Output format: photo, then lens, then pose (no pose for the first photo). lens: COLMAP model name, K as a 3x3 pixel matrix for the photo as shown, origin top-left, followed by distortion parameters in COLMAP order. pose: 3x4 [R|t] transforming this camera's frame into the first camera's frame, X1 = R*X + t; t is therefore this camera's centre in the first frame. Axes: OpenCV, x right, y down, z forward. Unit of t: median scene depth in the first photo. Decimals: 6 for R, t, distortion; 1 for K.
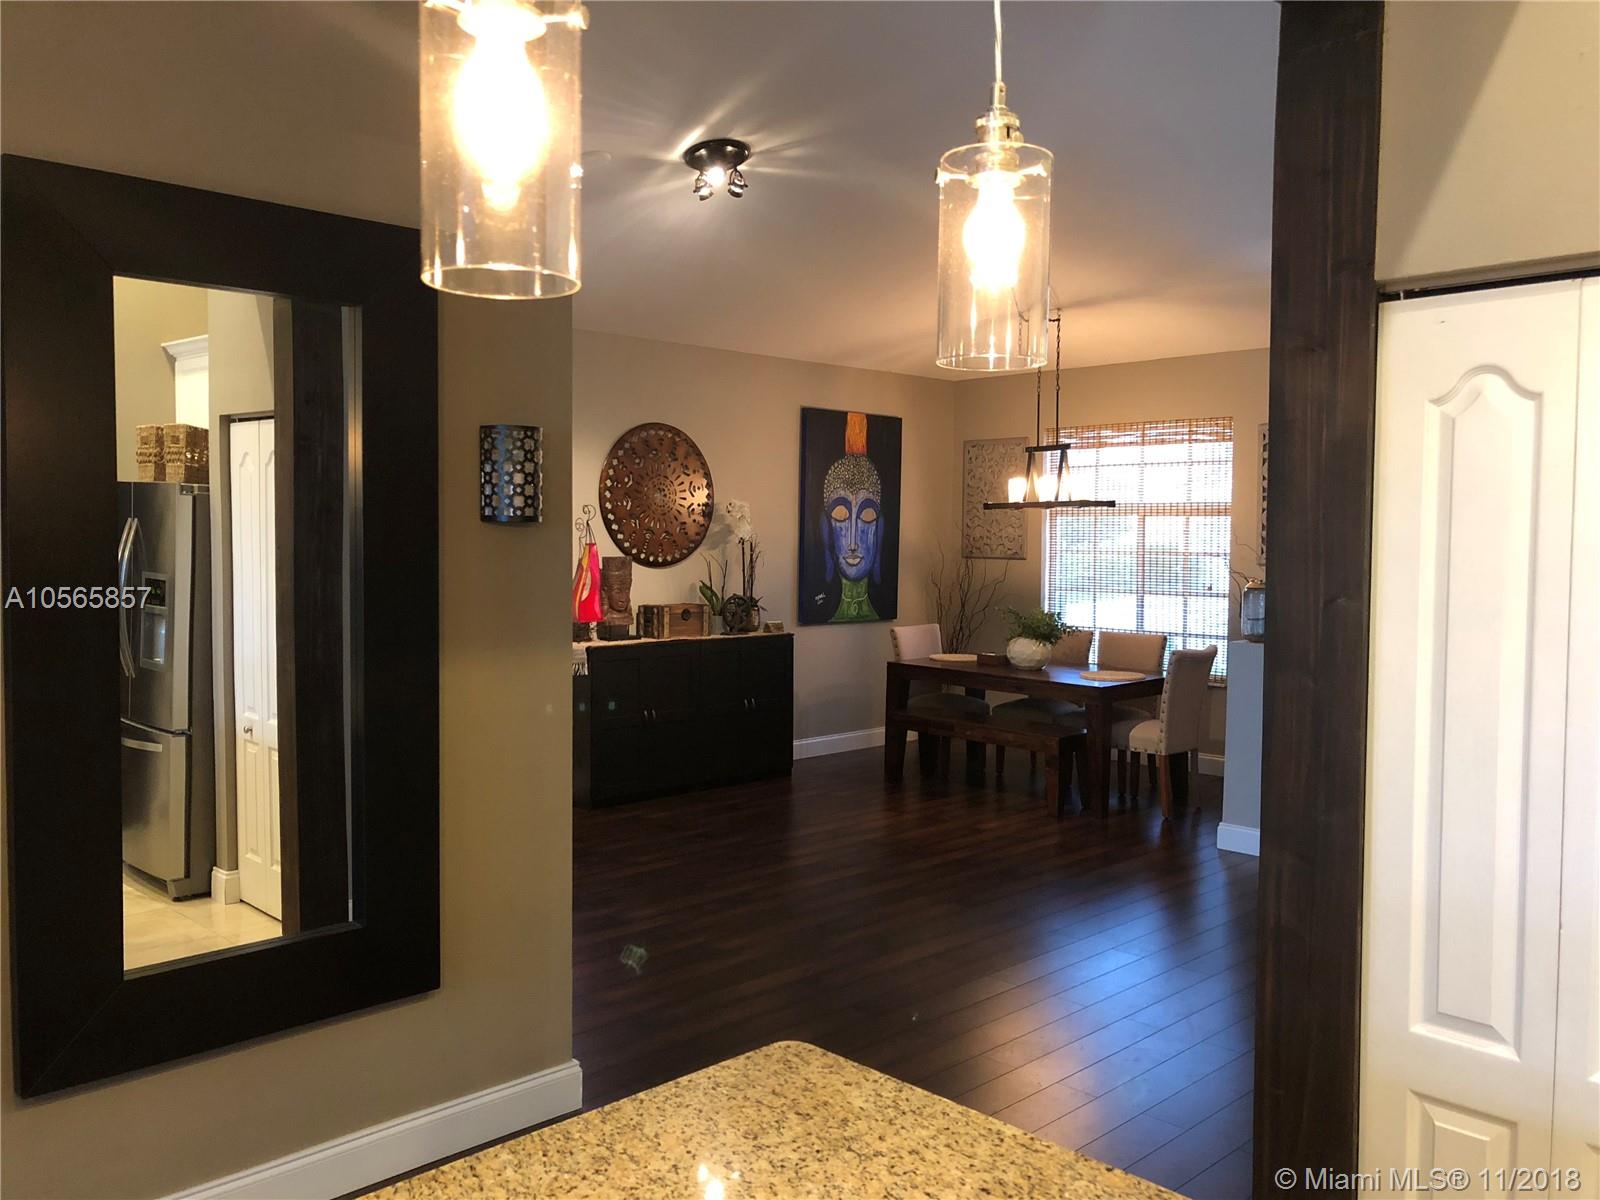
lens RADIAL K [[1327.9, 0, 800.0], [0, 1327.9, 600.0], [0, 0, 1]] dist [-0.005885, -0.005801]
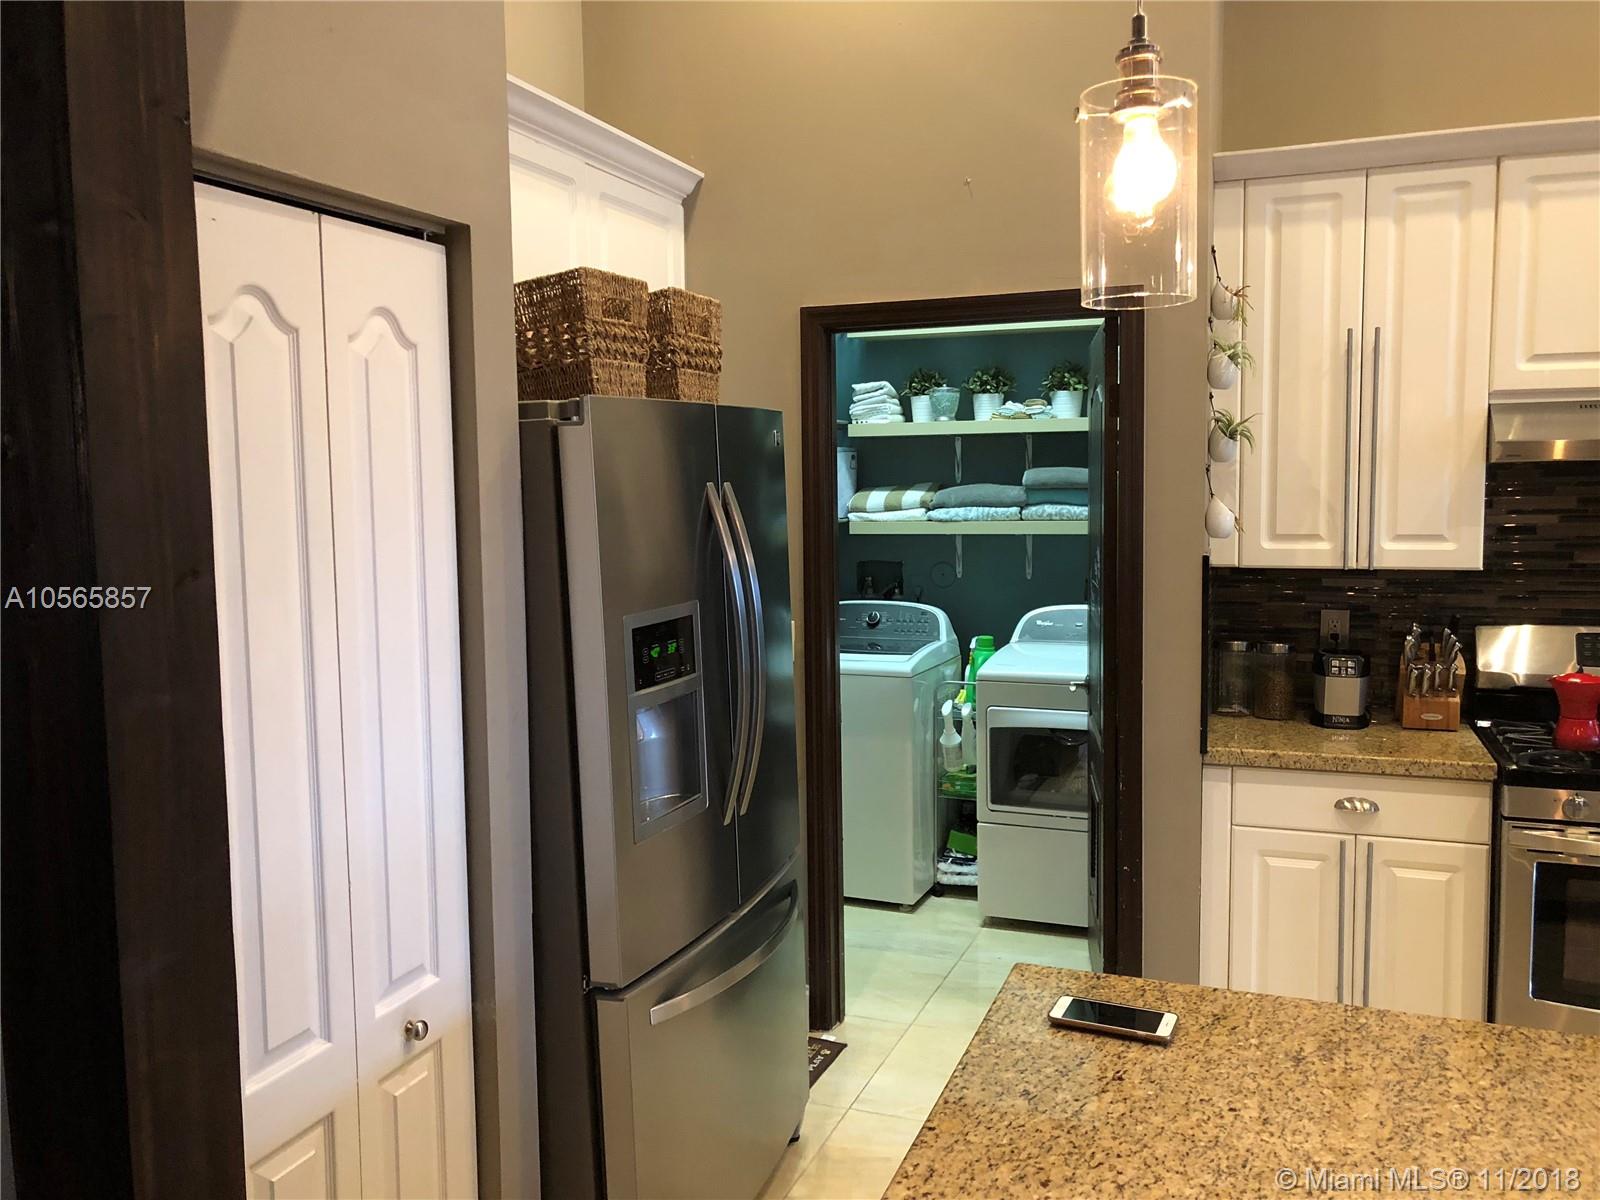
lens RADIAL K [[1327.9, 0, 800.0], [0, 1327.9, 600.0], [0, 0, 1]] dist [-0.005885, -0.005801]
pose [[-0.429575, -0.083157, 0.899194, -0.417601], [0.056368, 0.991340, 0.118608, -0.058502], [-0.901270, 0.101637, -0.421168, 1.063069]]
